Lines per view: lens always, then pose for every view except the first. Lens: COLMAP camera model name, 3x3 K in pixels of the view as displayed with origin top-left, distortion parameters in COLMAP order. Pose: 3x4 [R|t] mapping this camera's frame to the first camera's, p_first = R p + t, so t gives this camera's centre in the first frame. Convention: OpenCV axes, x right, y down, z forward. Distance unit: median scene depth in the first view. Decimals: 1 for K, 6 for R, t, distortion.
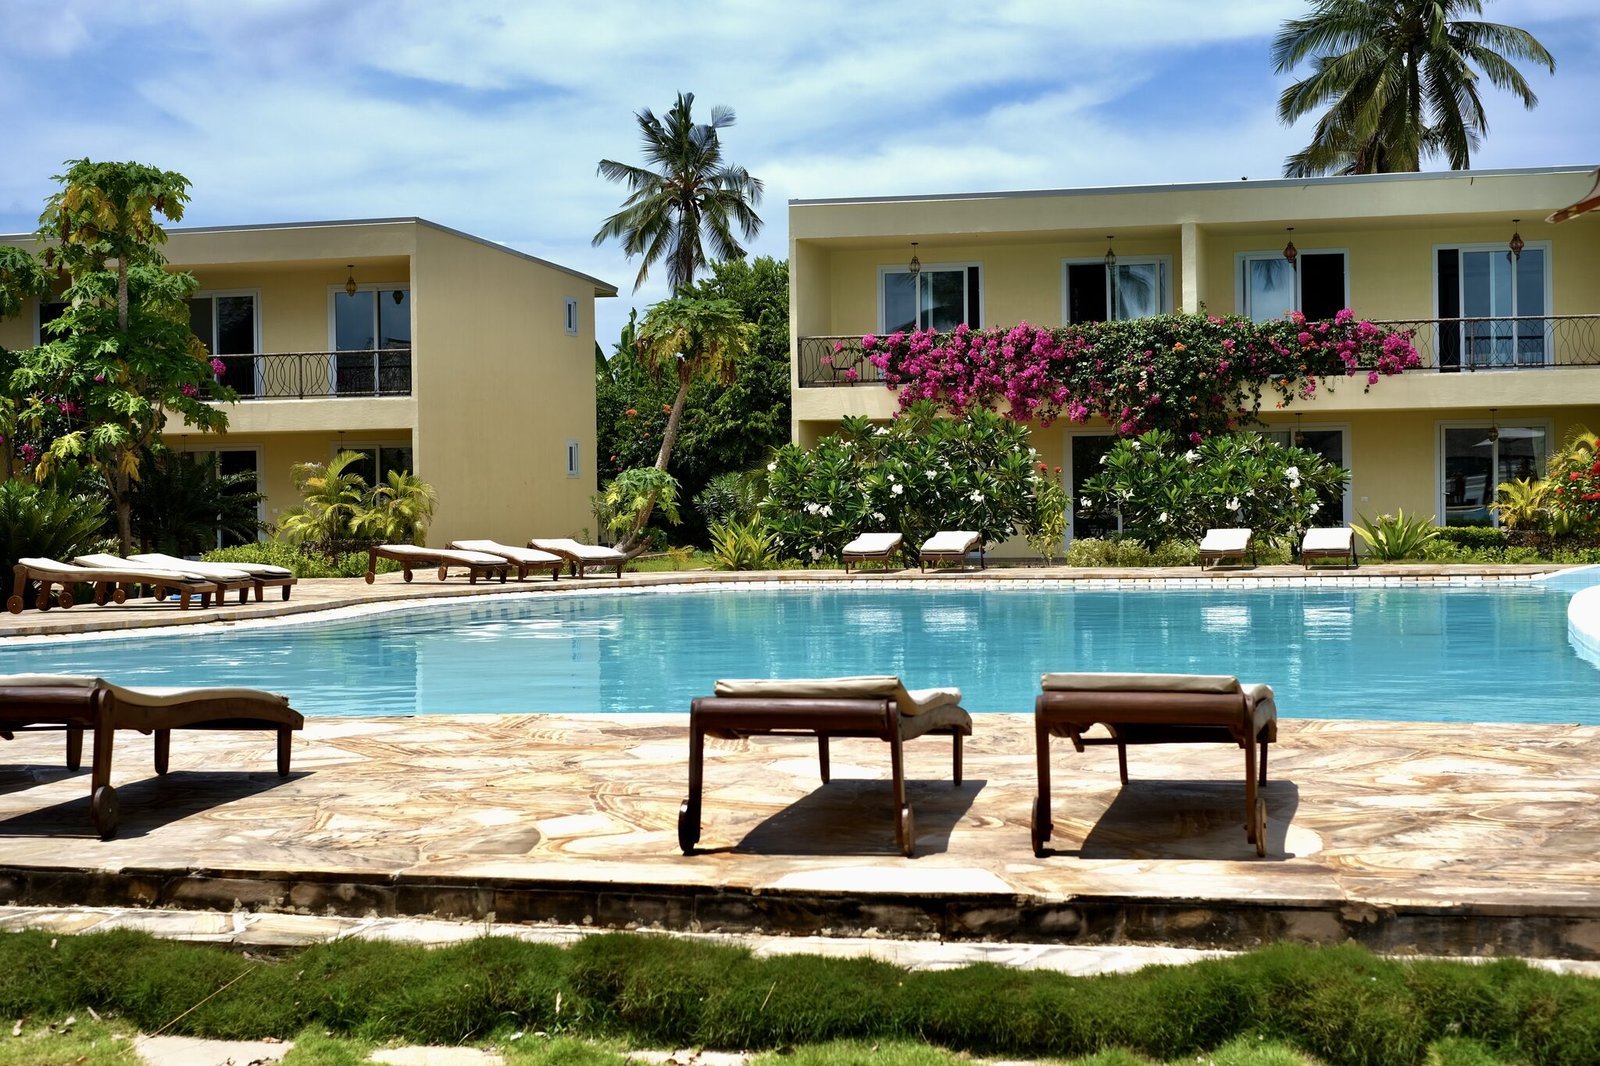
lens RADIAL K [[2561.8, 0, 799.4], [0, 2561.8, 539.1], [0, 0, 1]] dist [0.018938, 0.000000]
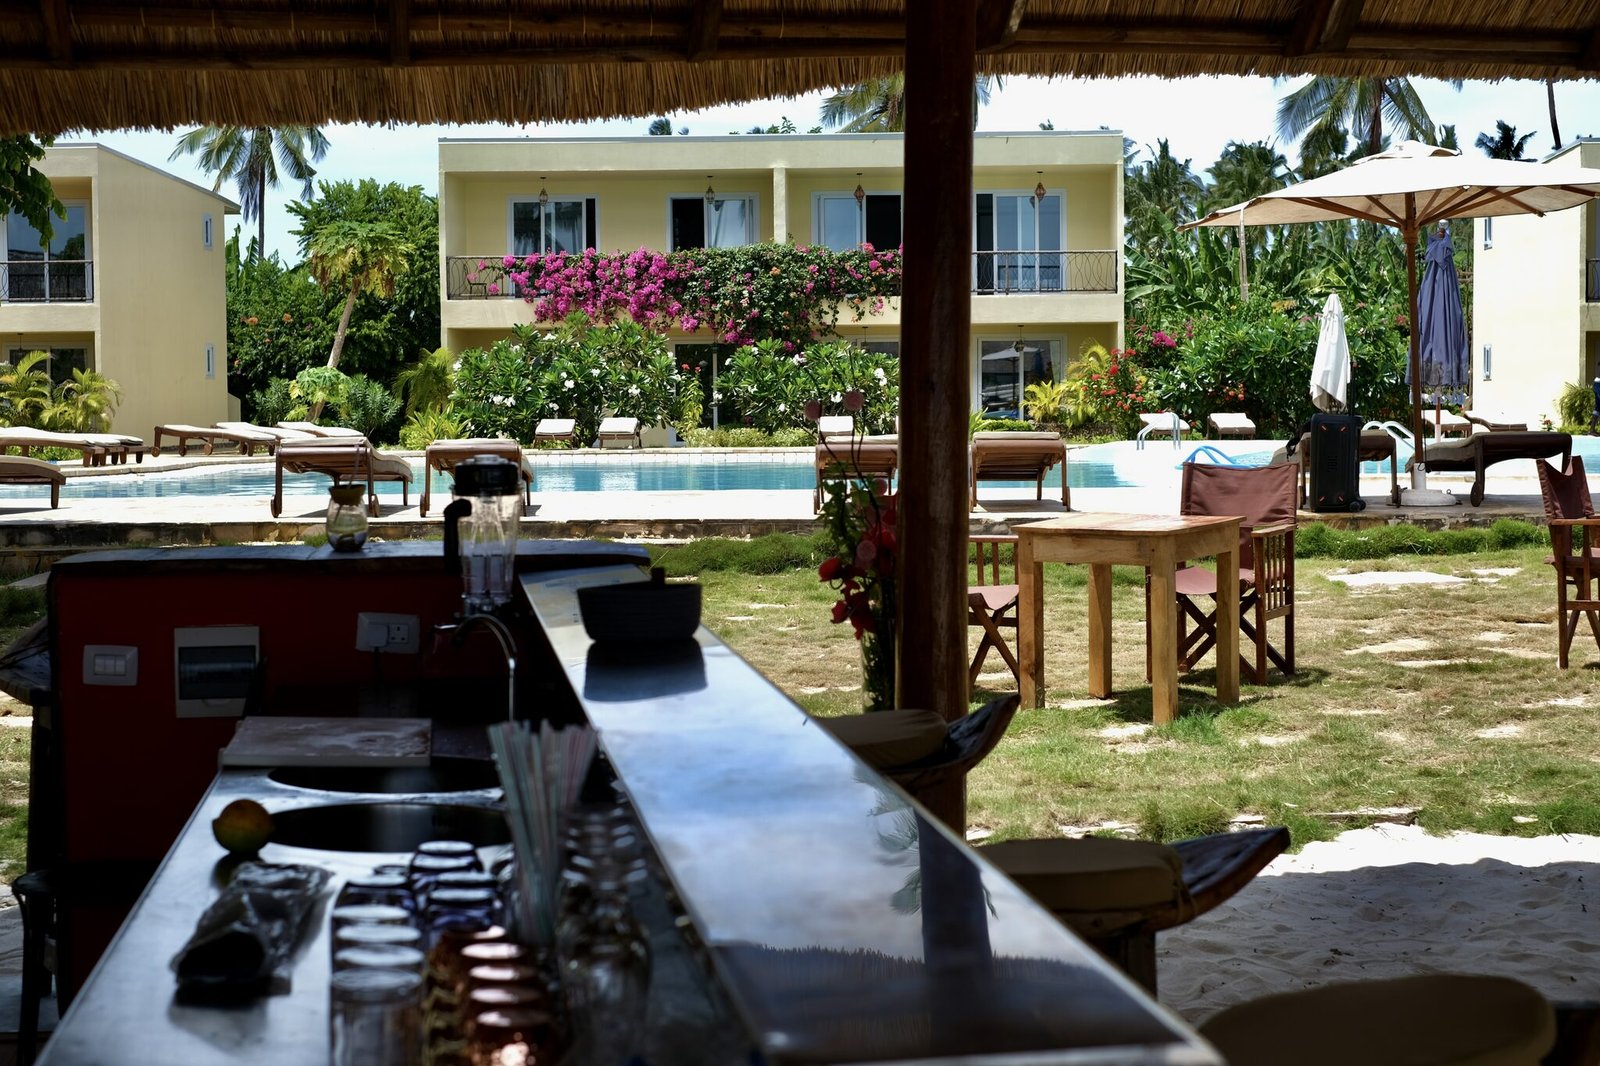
lens RADIAL K [[2561.8, 0, 801.0], [0, 2561.8, 528.6], [0, 0, 1]] dist [0.018938, 0.000000]
pose [[0.979669, -0.004486, 0.200570, -0.081307], [-0.001362, 0.999578, 0.029006, 0.011495], [-0.200615, -0.028690, 0.979250, -0.188525]]
